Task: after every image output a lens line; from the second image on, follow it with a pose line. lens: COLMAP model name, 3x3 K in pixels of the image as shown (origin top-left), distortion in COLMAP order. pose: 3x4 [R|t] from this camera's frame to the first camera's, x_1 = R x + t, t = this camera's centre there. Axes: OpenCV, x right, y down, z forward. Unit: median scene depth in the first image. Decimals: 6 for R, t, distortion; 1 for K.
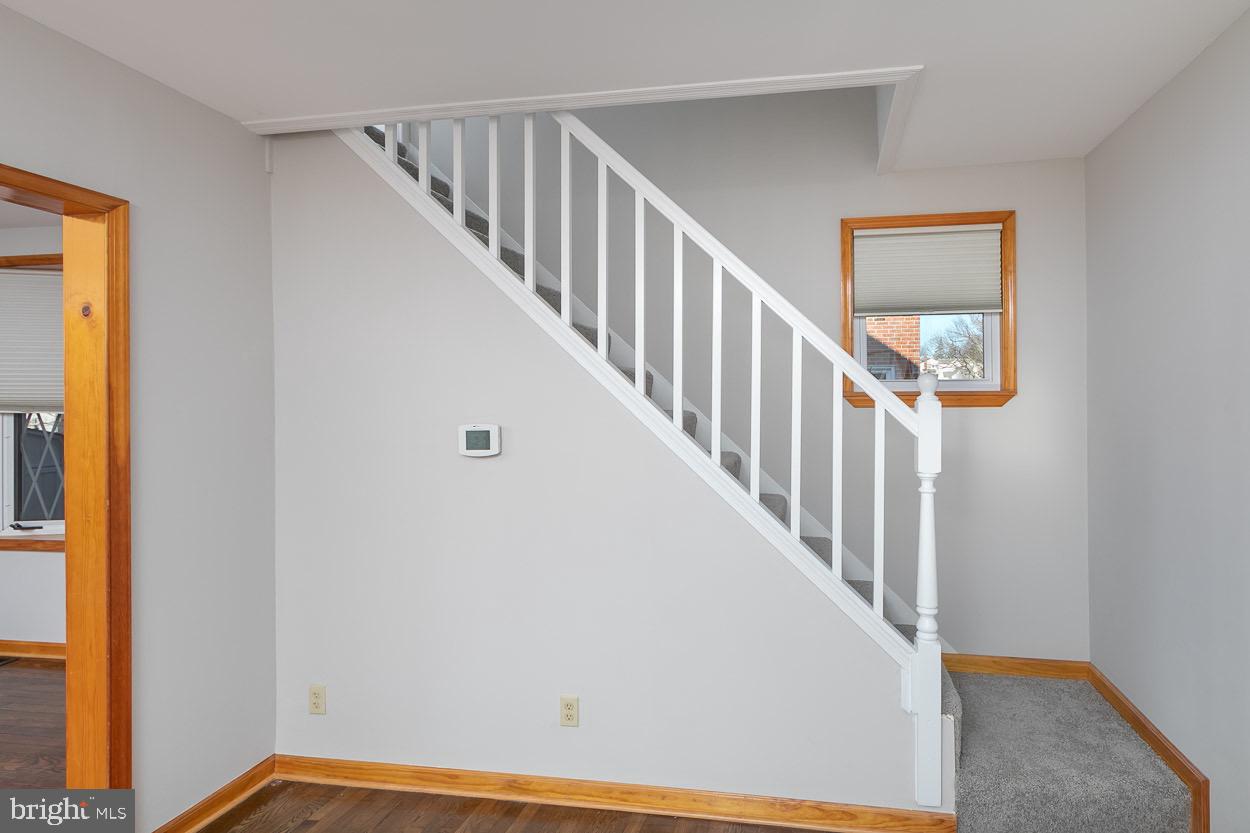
lens RADIAL K [[625.3, 0, 720.0], [0, 625.3, 398.1], [0, 0, 1]] dist [0.001980, -0.000106]
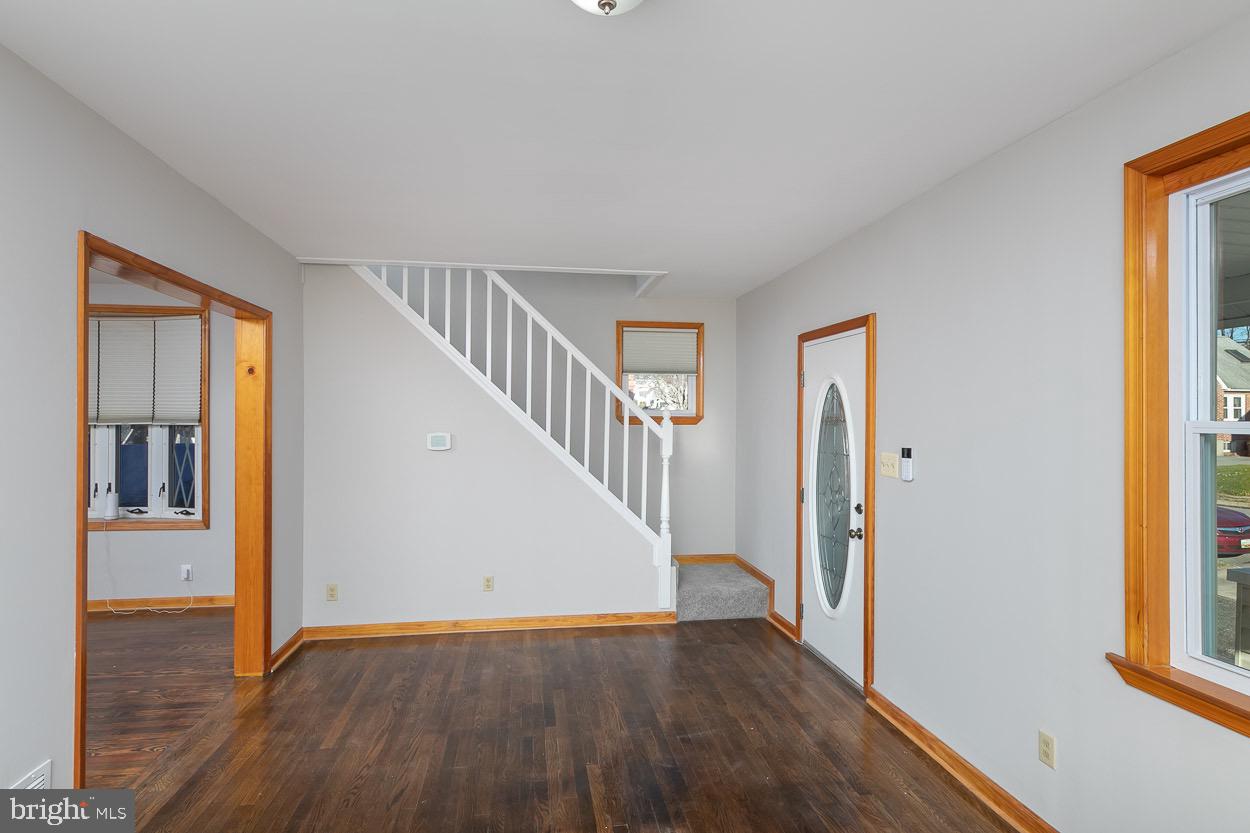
lens RADIAL K [[625.3, 0, 621.0], [0, 625.3, 419.8], [0, 0, 1]] dist [0.001980, -0.000106]
pose [[0.951983, 0.008529, 0.306032, -0.449325], [-0.010975, 0.999920, 0.006273, -0.014662], [-0.305955, -0.009330, 0.952000, -0.947868]]
